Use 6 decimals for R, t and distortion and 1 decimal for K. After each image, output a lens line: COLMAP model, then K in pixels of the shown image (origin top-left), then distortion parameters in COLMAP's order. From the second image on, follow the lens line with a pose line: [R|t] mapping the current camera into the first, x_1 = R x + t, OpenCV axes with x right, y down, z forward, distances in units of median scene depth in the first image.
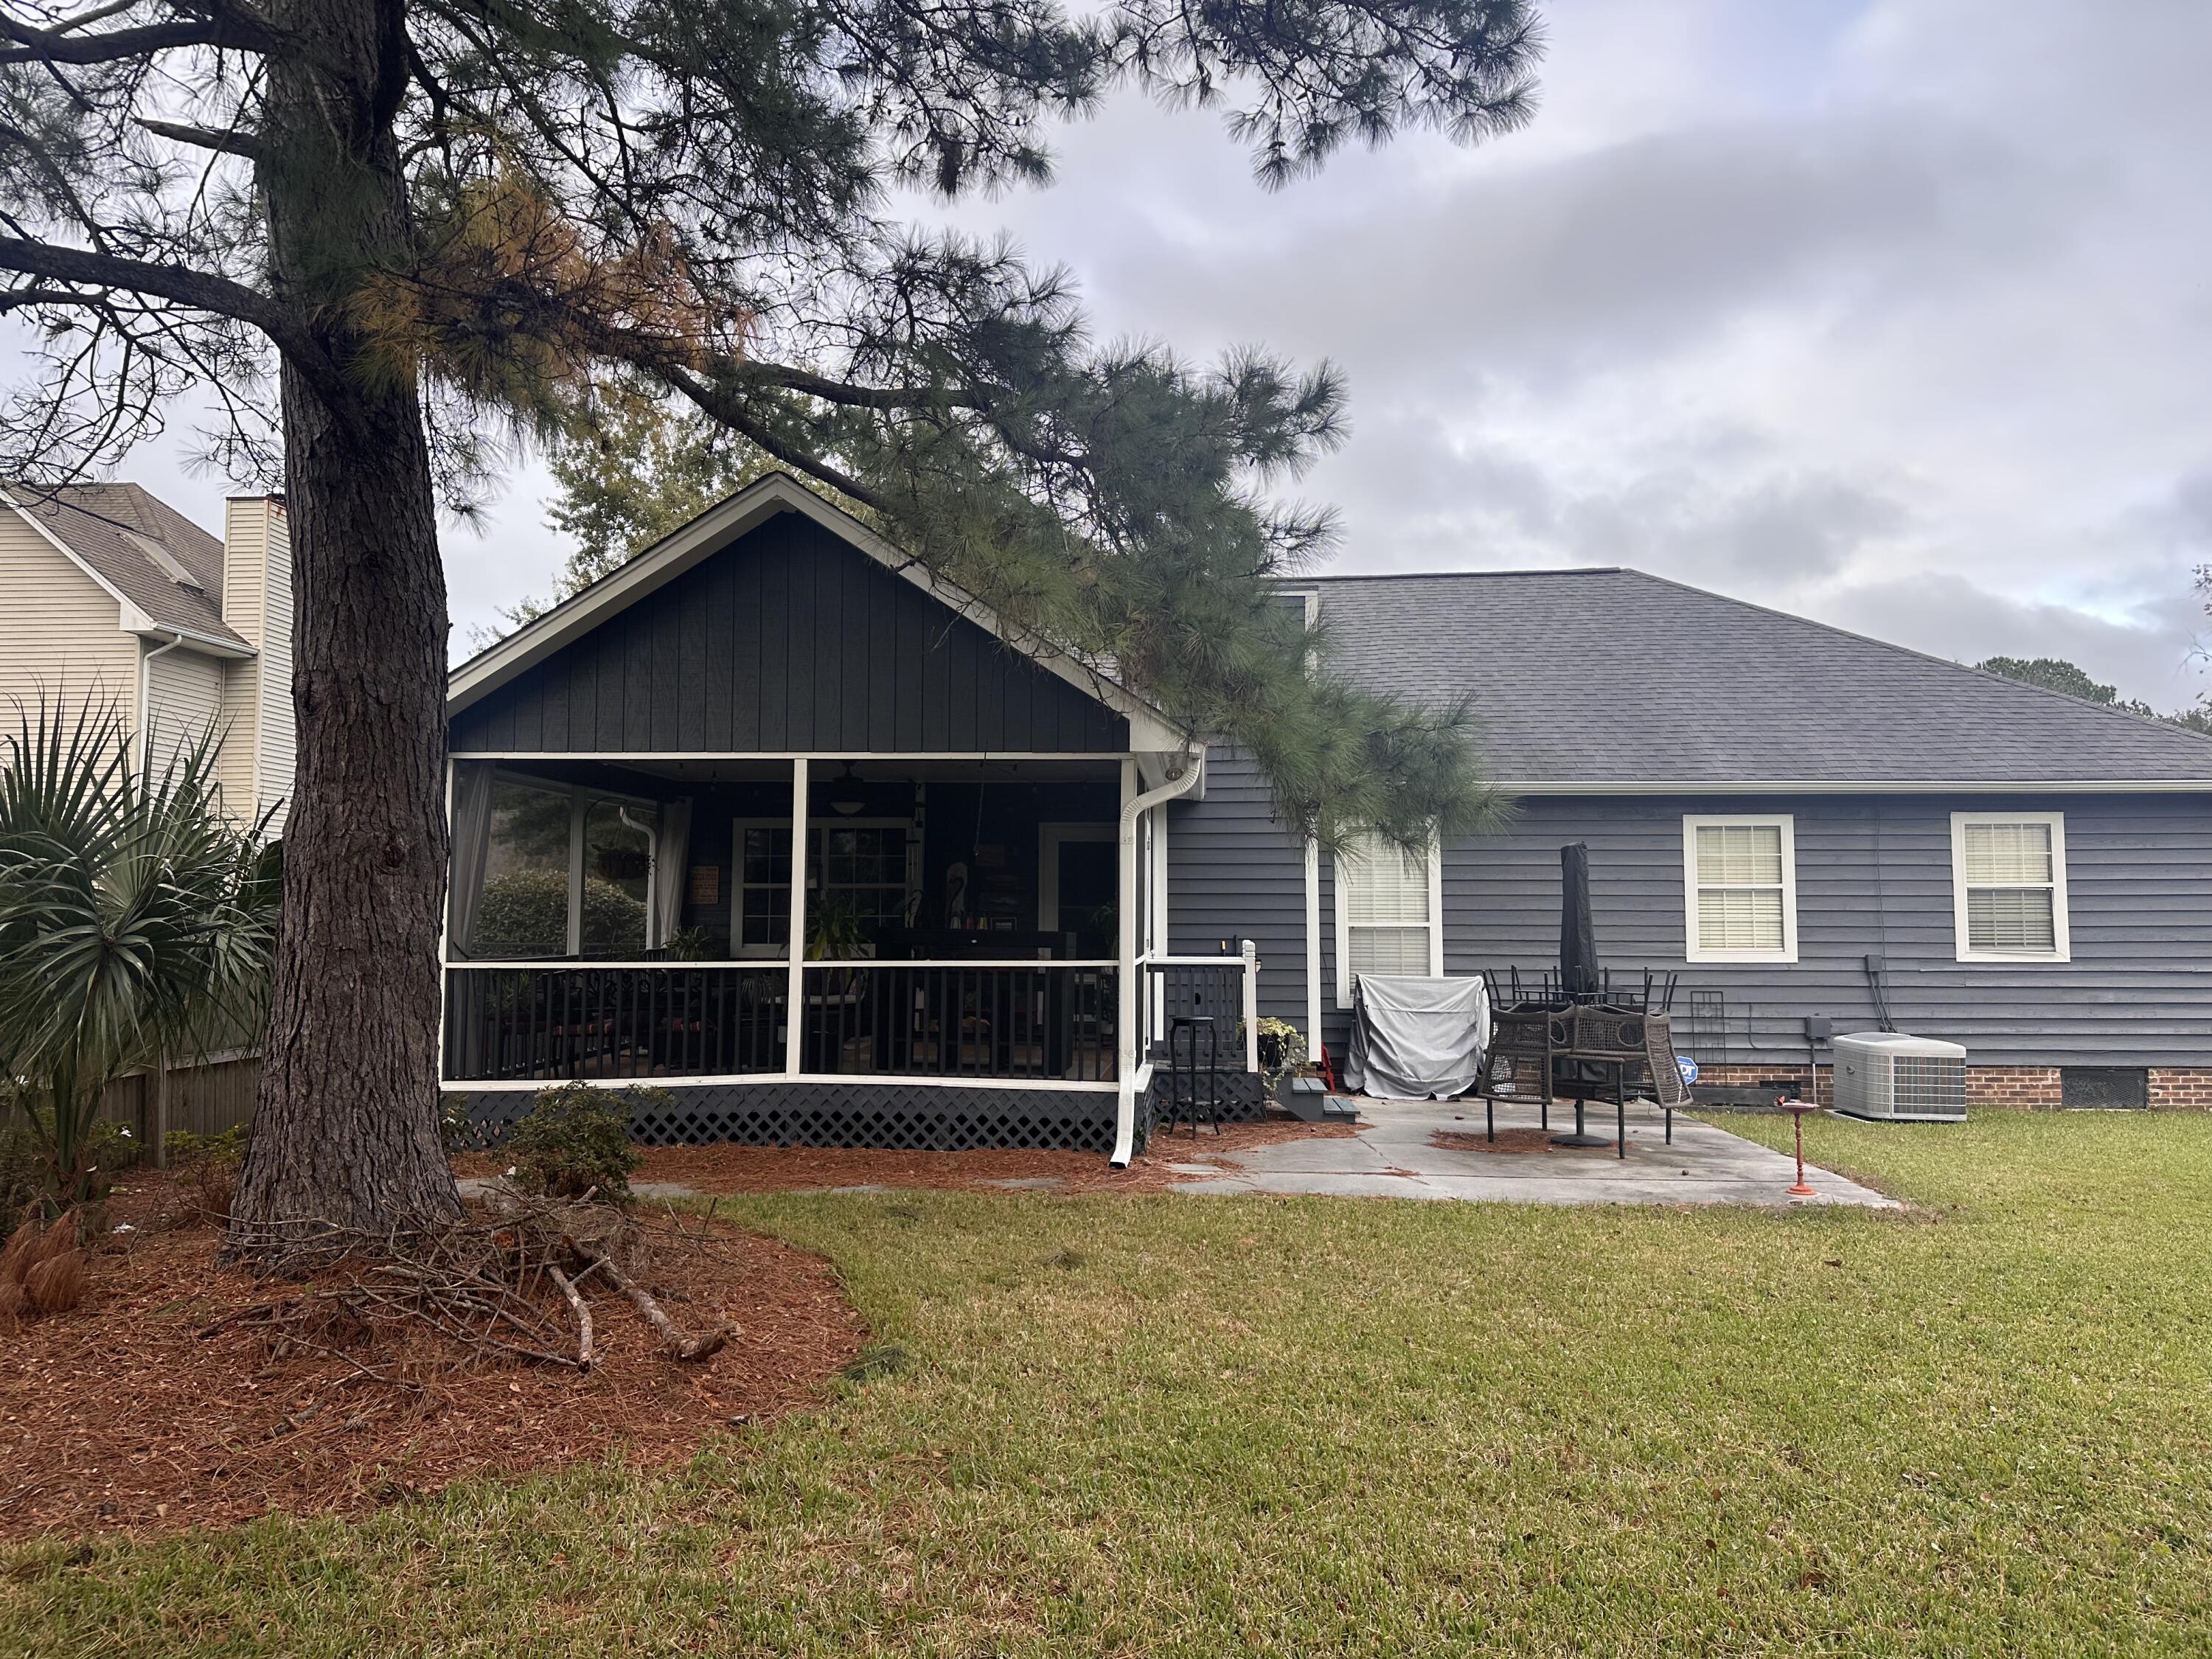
lens RADIAL K [[1489.8, 0, 1106.0], [0, 1489.8, 829.5], [0, 0, 1]] dist [0.064255, 0.000672]
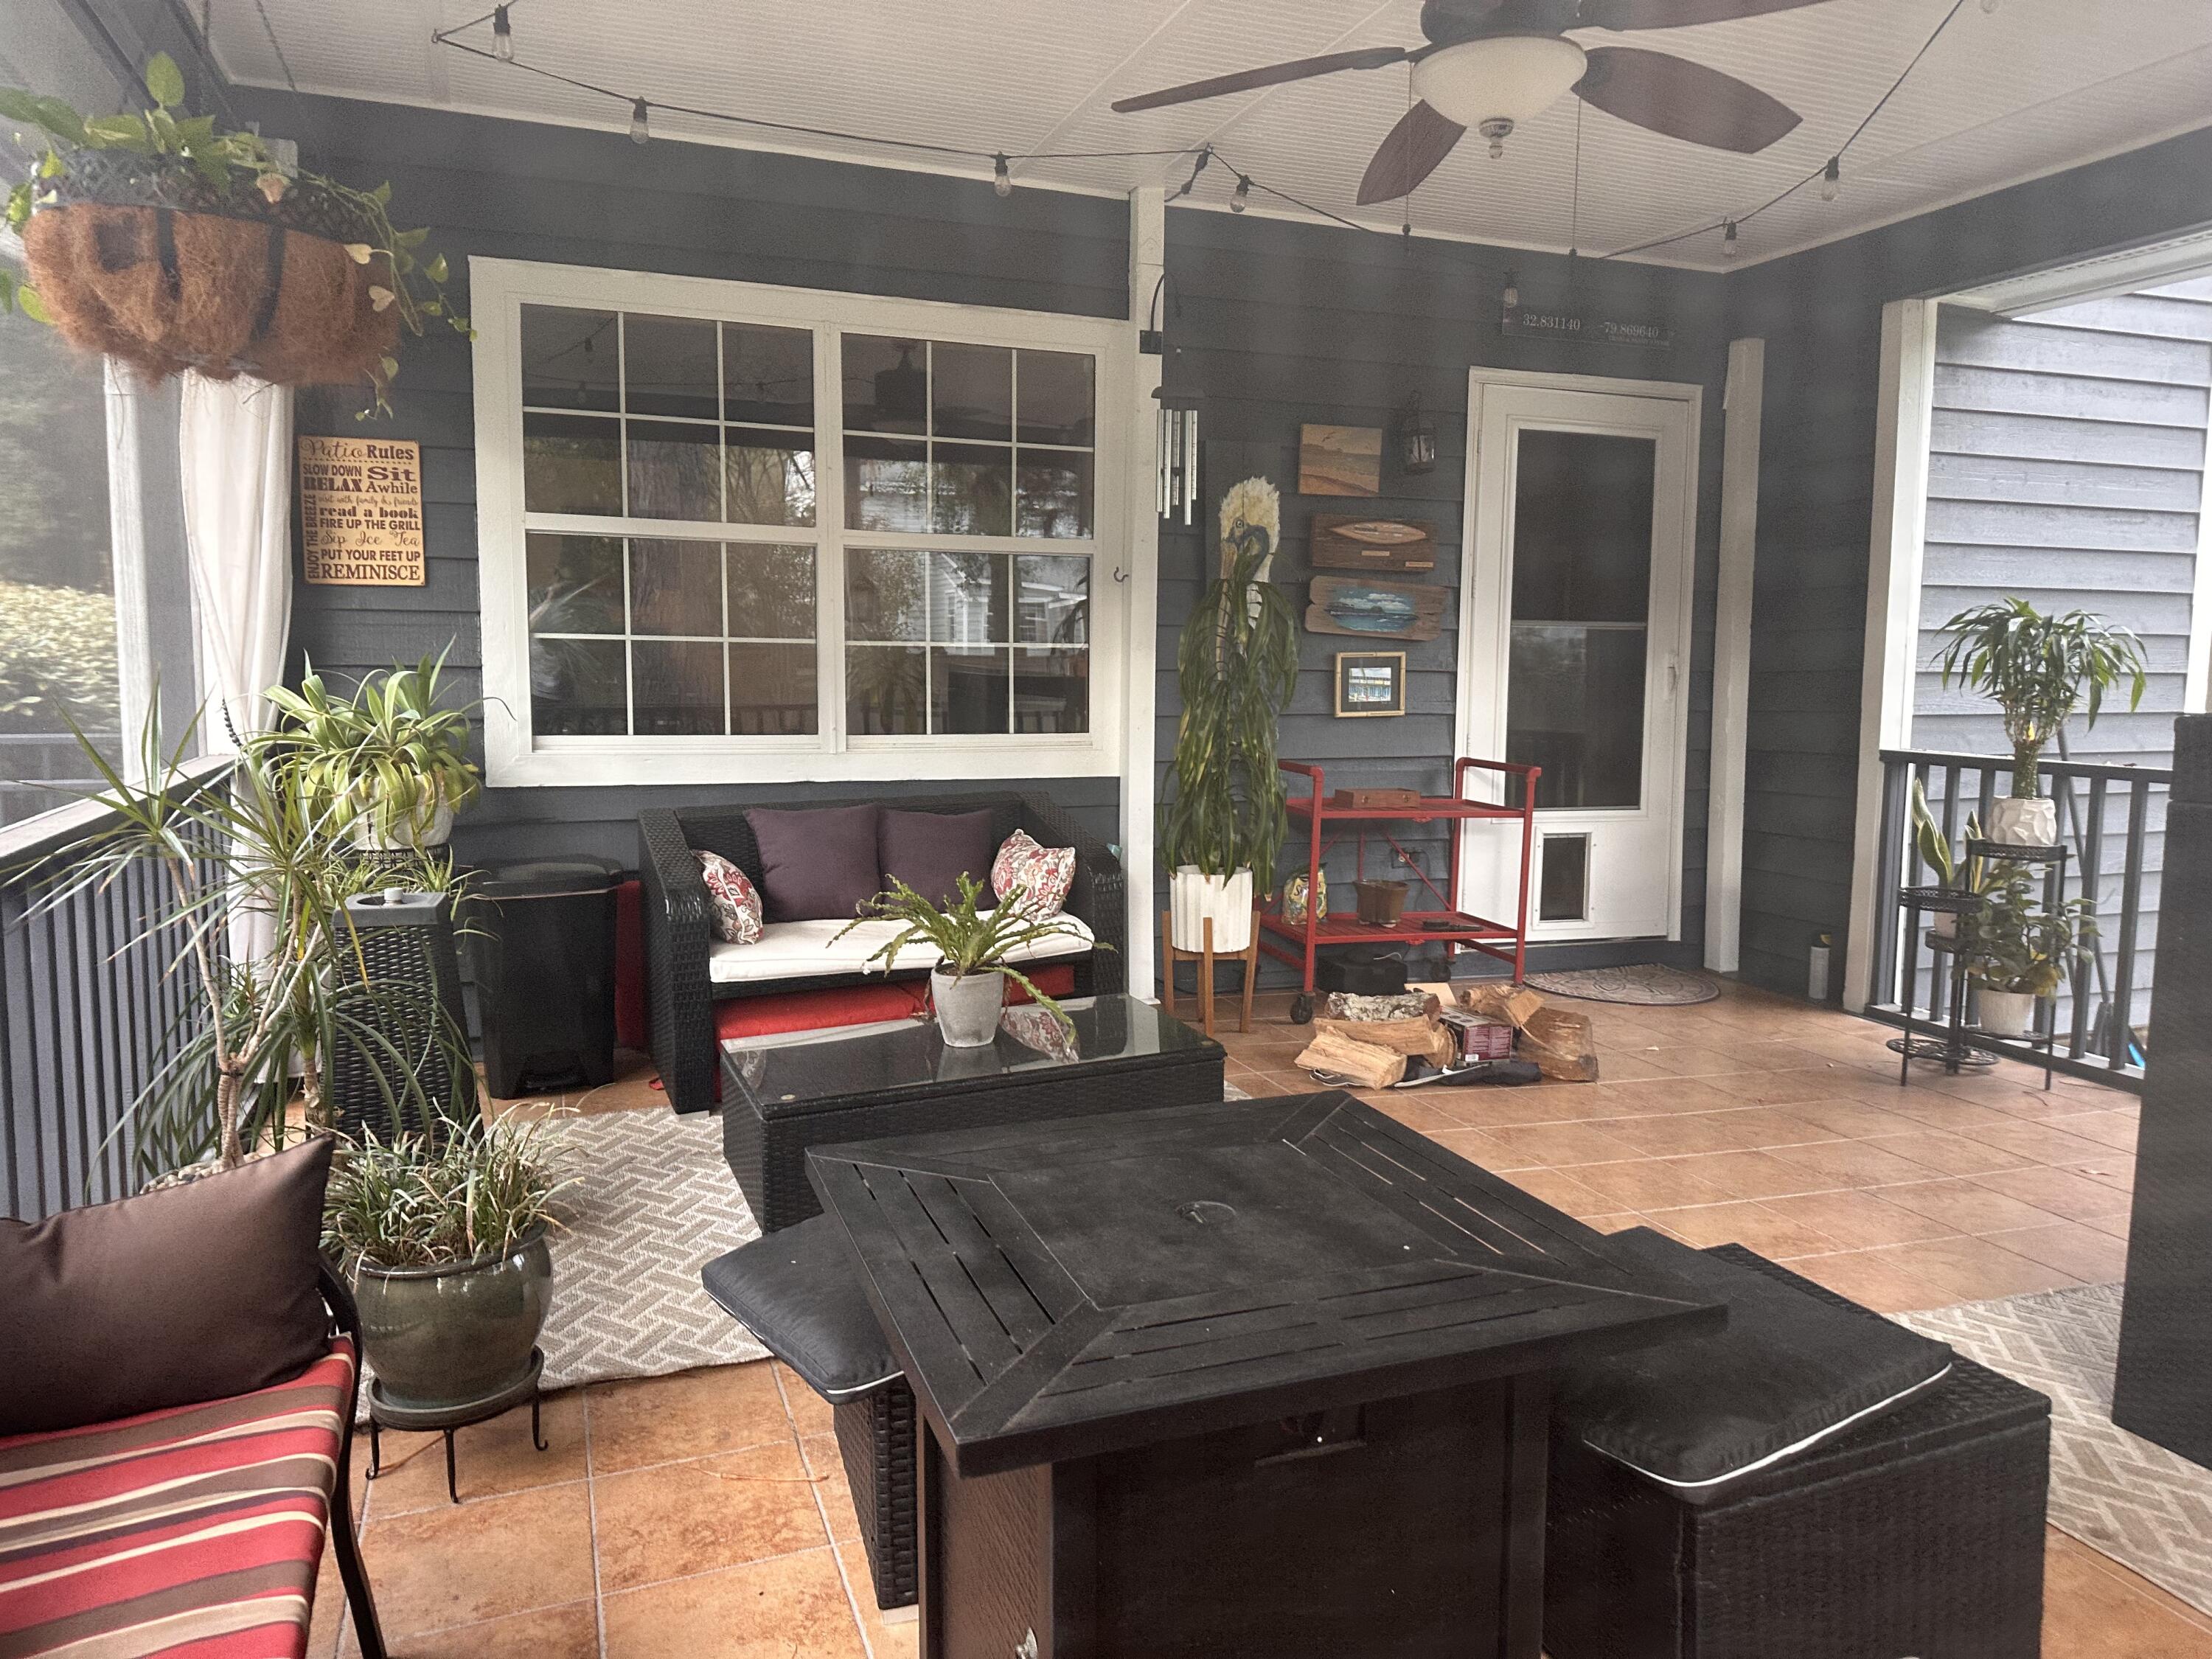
lens RADIAL K [[1489.8, 0, 1106.0], [0, 1489.8, 829.5], [0, 0, 1]] dist [0.064255, 0.000672]
pose [[0.924302, -0.037316, 0.379833, -0.259282], [-0.039185, 0.980671, 0.191700, 0.036674], [-0.379644, -0.192072, 0.904974, 0.721415]]
